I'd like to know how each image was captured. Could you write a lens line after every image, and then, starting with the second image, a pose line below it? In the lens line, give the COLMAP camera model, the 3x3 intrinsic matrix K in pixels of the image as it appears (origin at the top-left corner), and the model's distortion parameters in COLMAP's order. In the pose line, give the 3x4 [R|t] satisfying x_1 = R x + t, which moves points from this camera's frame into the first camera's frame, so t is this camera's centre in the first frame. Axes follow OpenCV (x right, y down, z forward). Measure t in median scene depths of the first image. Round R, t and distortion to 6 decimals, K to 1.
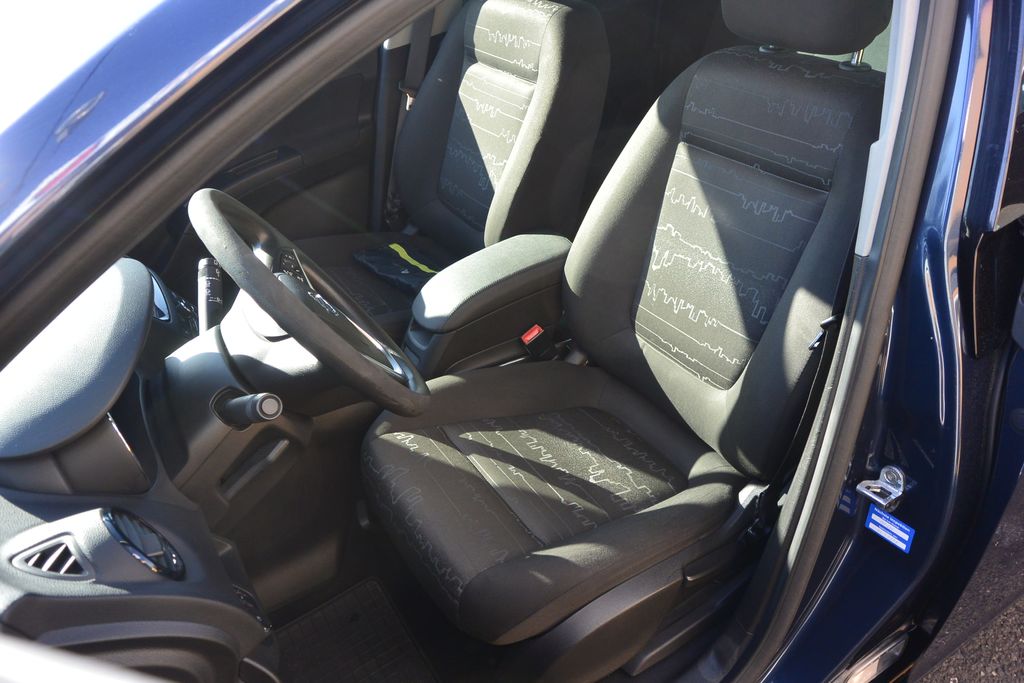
lens RADIAL K [[779.4, 0, 510.8], [0, 779.4, 336.0], [0, 0, 1]] dist [-0.010834, 0.025441]
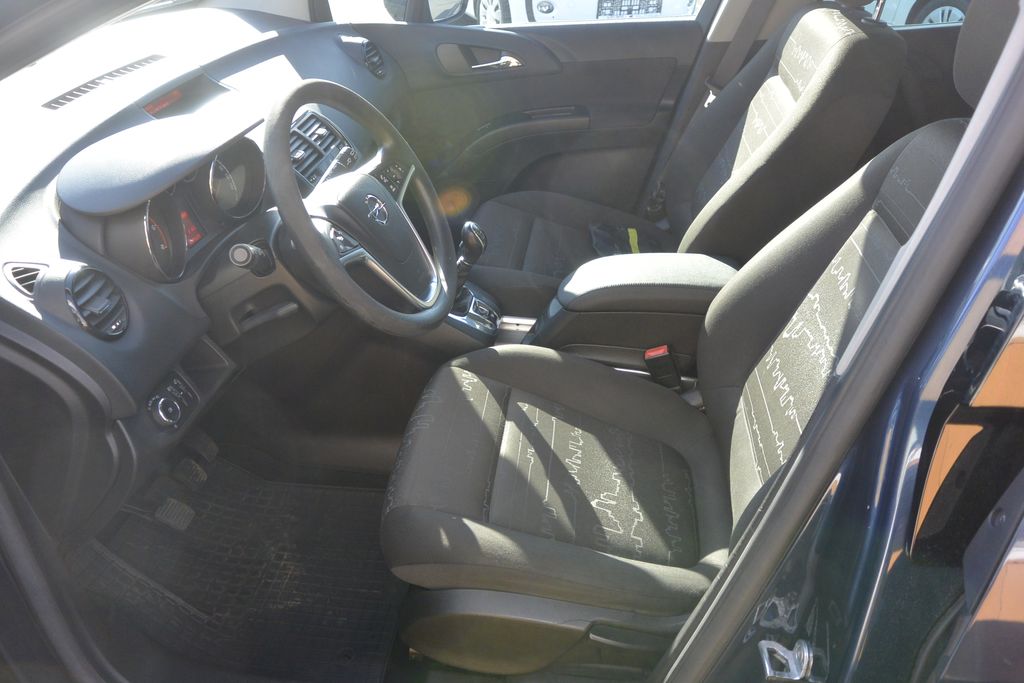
lens RADIAL K [[779.4, 0, 513.6], [0, 779.4, 341.3], [0, 0, 1]] dist [-0.010834, 0.025441]
pose [[0.784096, 0.417308, -0.459399, 0.367734], [-0.413022, 0.903349, 0.115643, -0.059648], [0.463257, 0.099067, 0.880670, 0.097681]]
